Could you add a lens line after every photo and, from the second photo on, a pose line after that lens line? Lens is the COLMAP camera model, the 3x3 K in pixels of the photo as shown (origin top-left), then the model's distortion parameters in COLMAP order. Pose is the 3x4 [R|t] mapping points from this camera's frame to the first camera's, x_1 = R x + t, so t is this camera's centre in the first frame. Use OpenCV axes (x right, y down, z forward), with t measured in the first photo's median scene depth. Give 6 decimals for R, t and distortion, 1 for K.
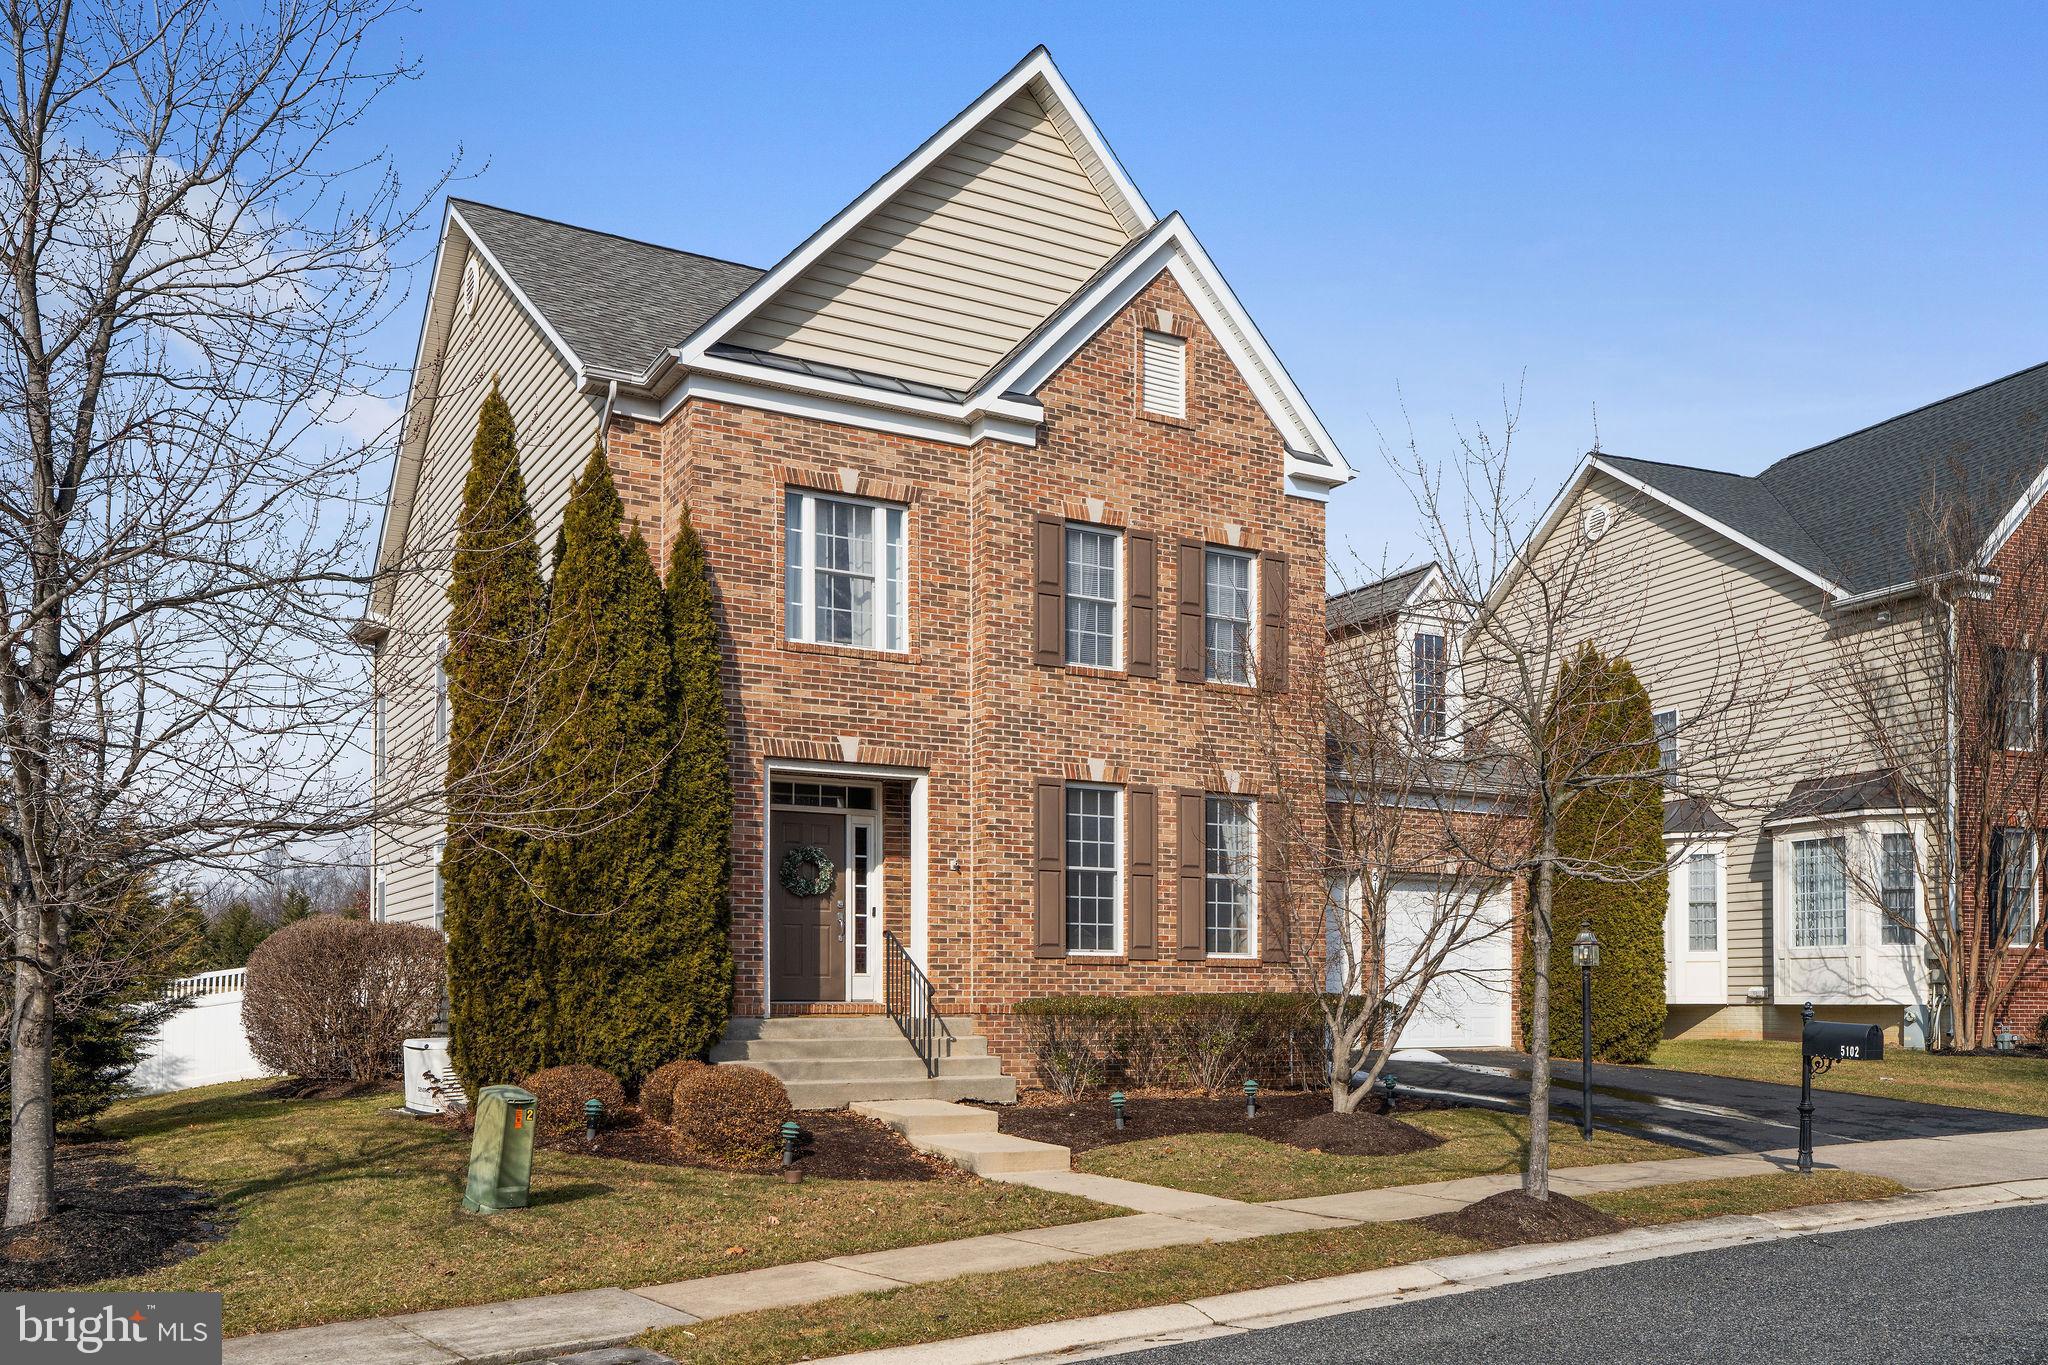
lens RADIAL K [[1707.4, 0, 1024.0], [0, 1707.4, 682.5], [0, 0, 1]] dist [0.008314, -0.003397]
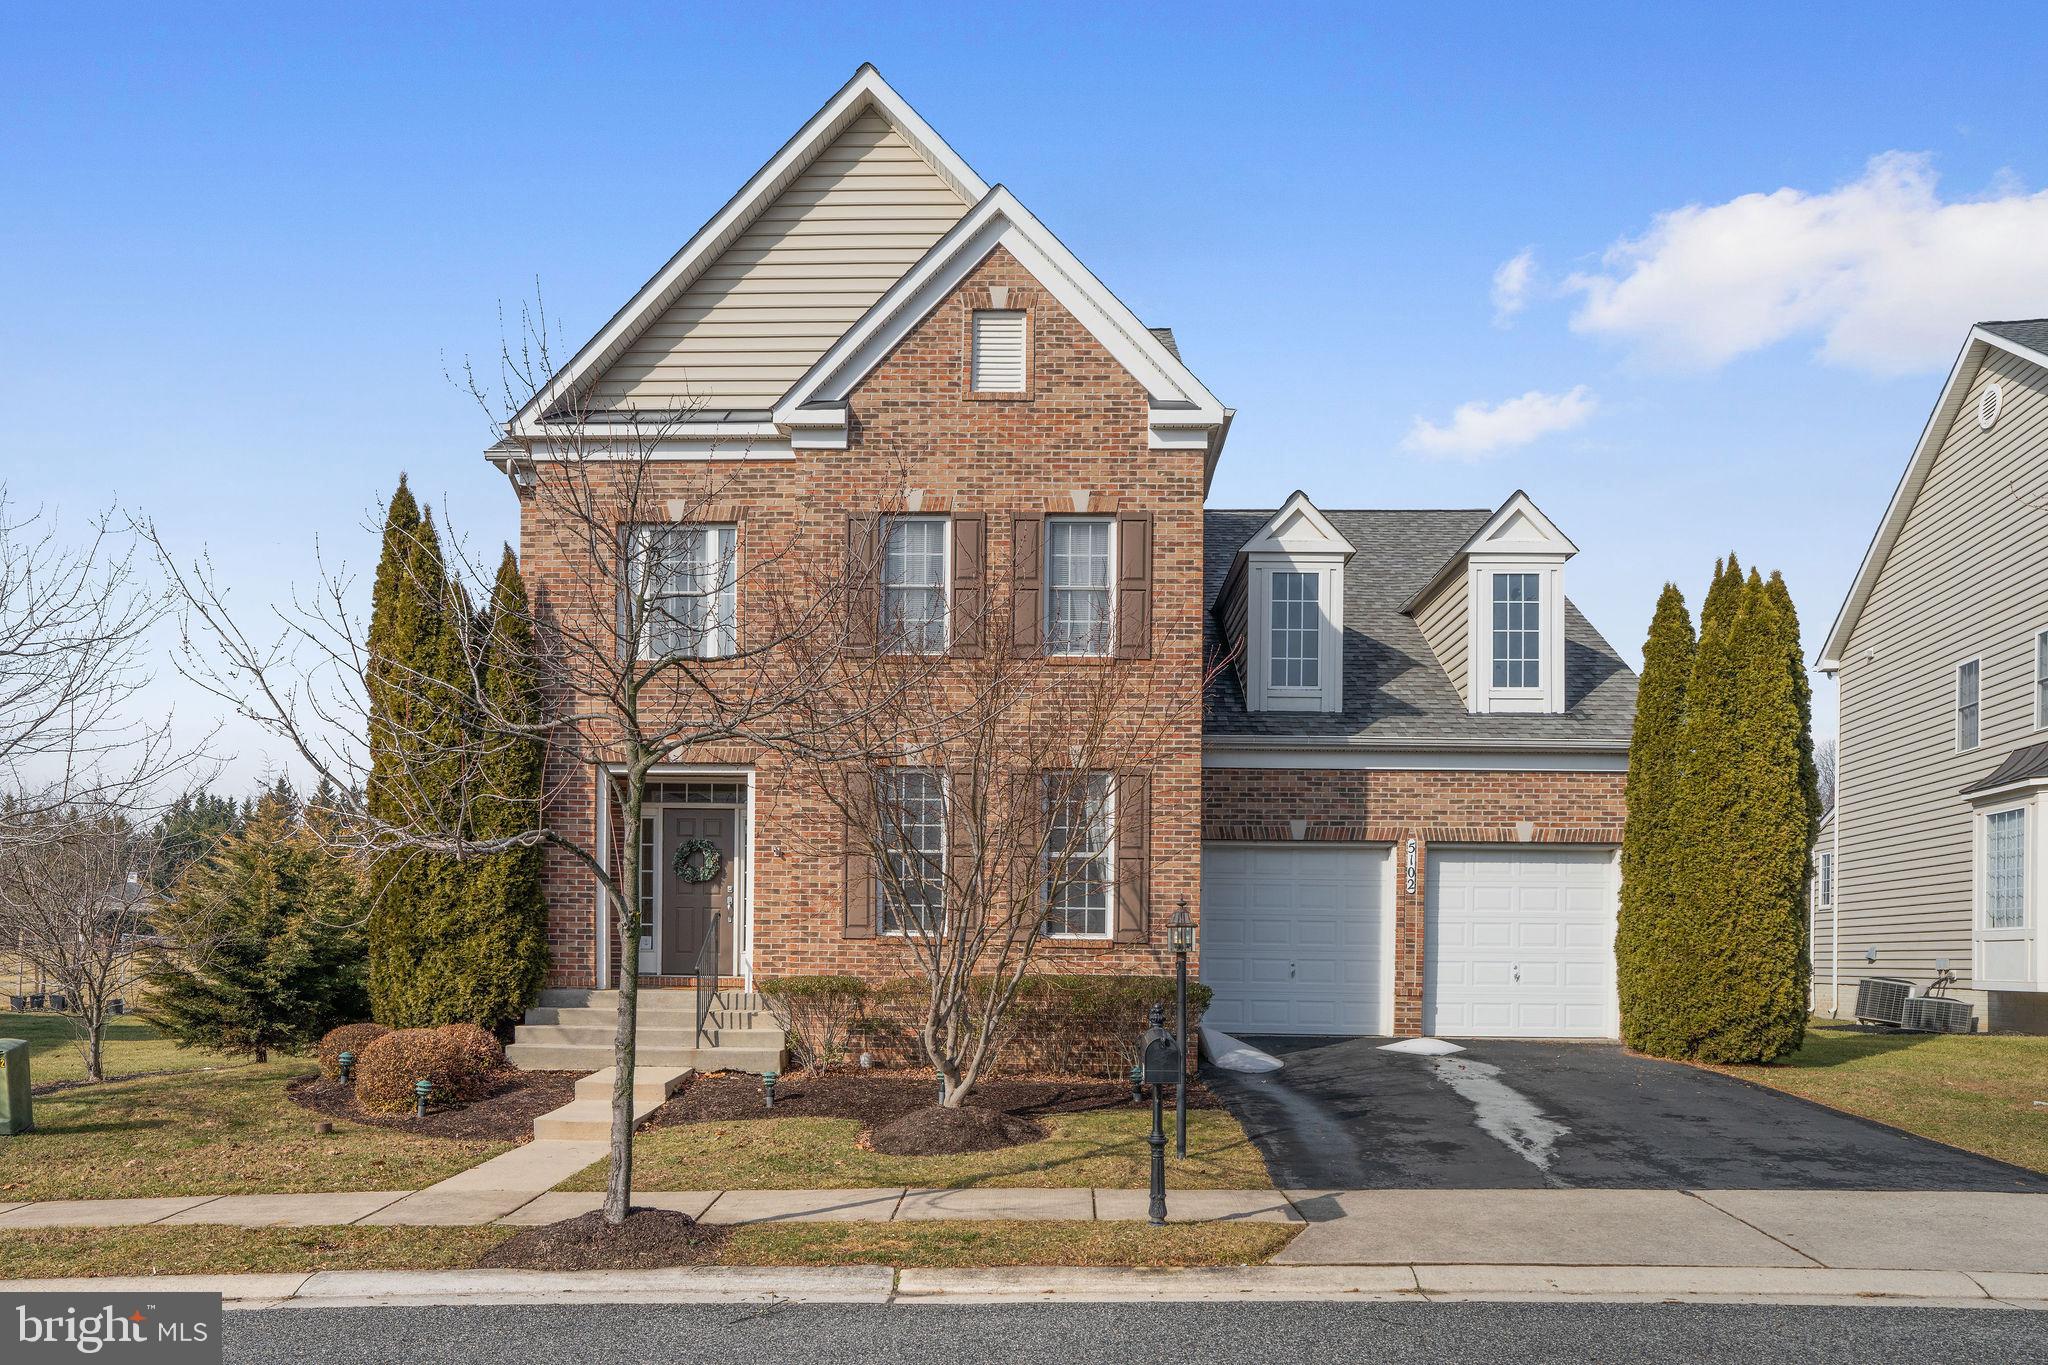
lens RADIAL K [[1416.7, 0, 1024.0], [0, 1416.7, 740.8], [0, 0, 1]] dist [-0.025644, 0.008636]
pose [[0.841282, -0.069507, -0.536109, 0.532431], [0.085381, 0.996337, 0.004807, 0.043306], [0.533811, -0.049818, 0.844135, 0.312824]]
